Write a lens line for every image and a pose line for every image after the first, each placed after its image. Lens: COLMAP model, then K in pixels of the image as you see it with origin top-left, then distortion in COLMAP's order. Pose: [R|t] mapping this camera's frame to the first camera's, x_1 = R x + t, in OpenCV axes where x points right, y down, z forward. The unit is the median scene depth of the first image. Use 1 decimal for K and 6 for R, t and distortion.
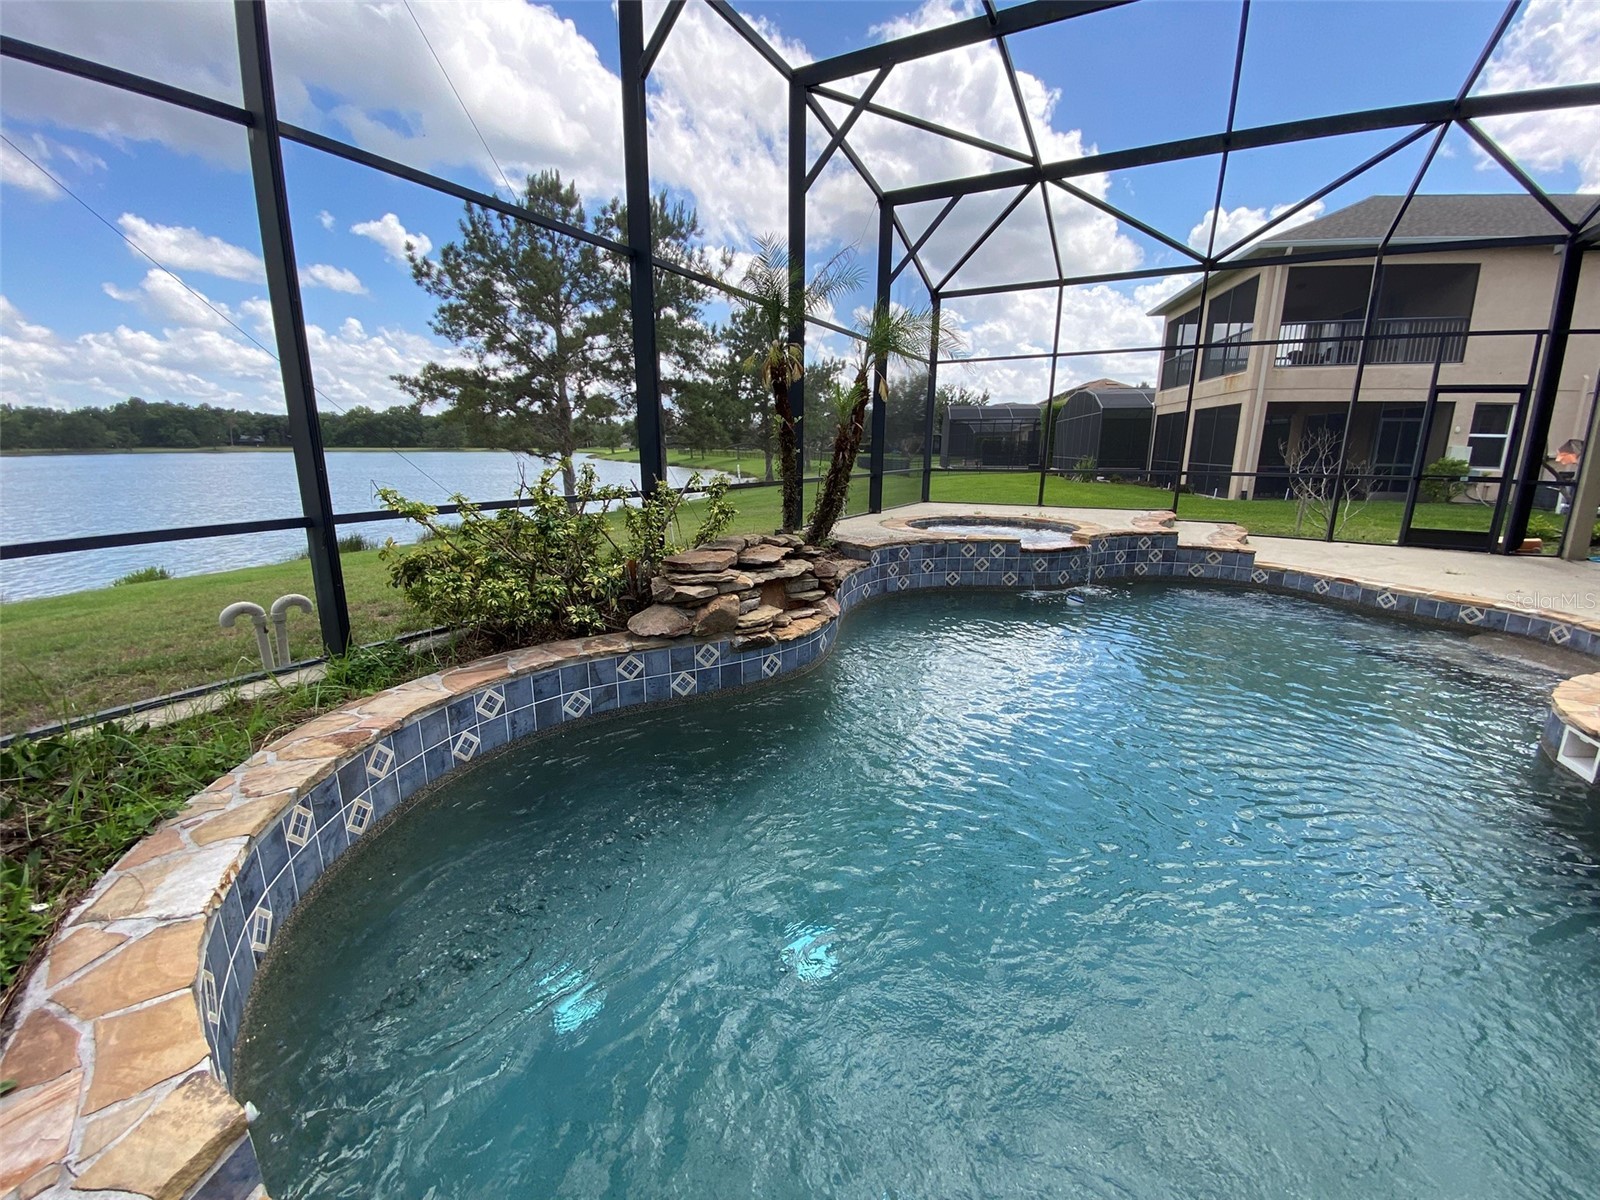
lens RADIAL K [[650.8, 0, 795.1], [0, 650.8, 594.3], [0, 0, 1]] dist [0.017086, -0.018136]
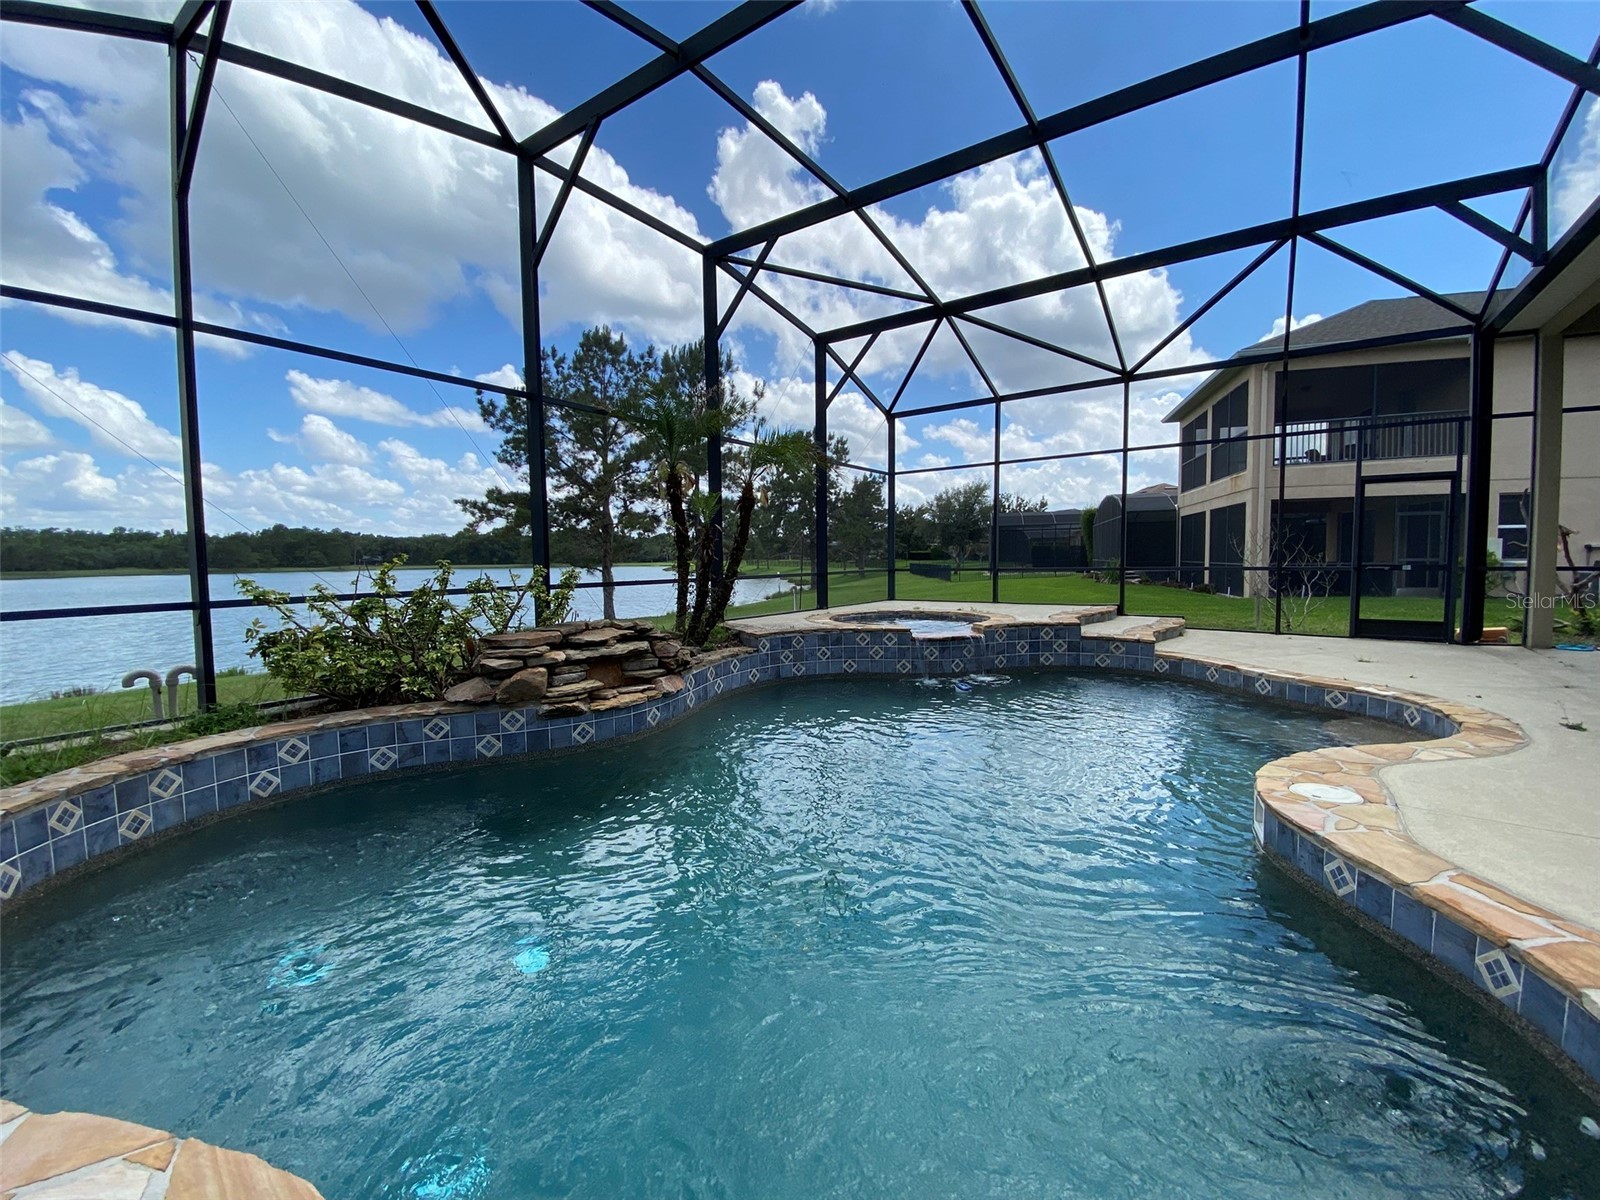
lens RADIAL K [[650.8, 0, 800.7], [0, 650.8, 591.6], [0, 0, 1]] dist [0.017086, -0.018136]
pose [[0.994091, -0.013007, -0.107769, 0.278631], [-0.005389, 0.985658, -0.168672, 0.033977], [0.108417, 0.168256, 0.979763, -0.065662]]
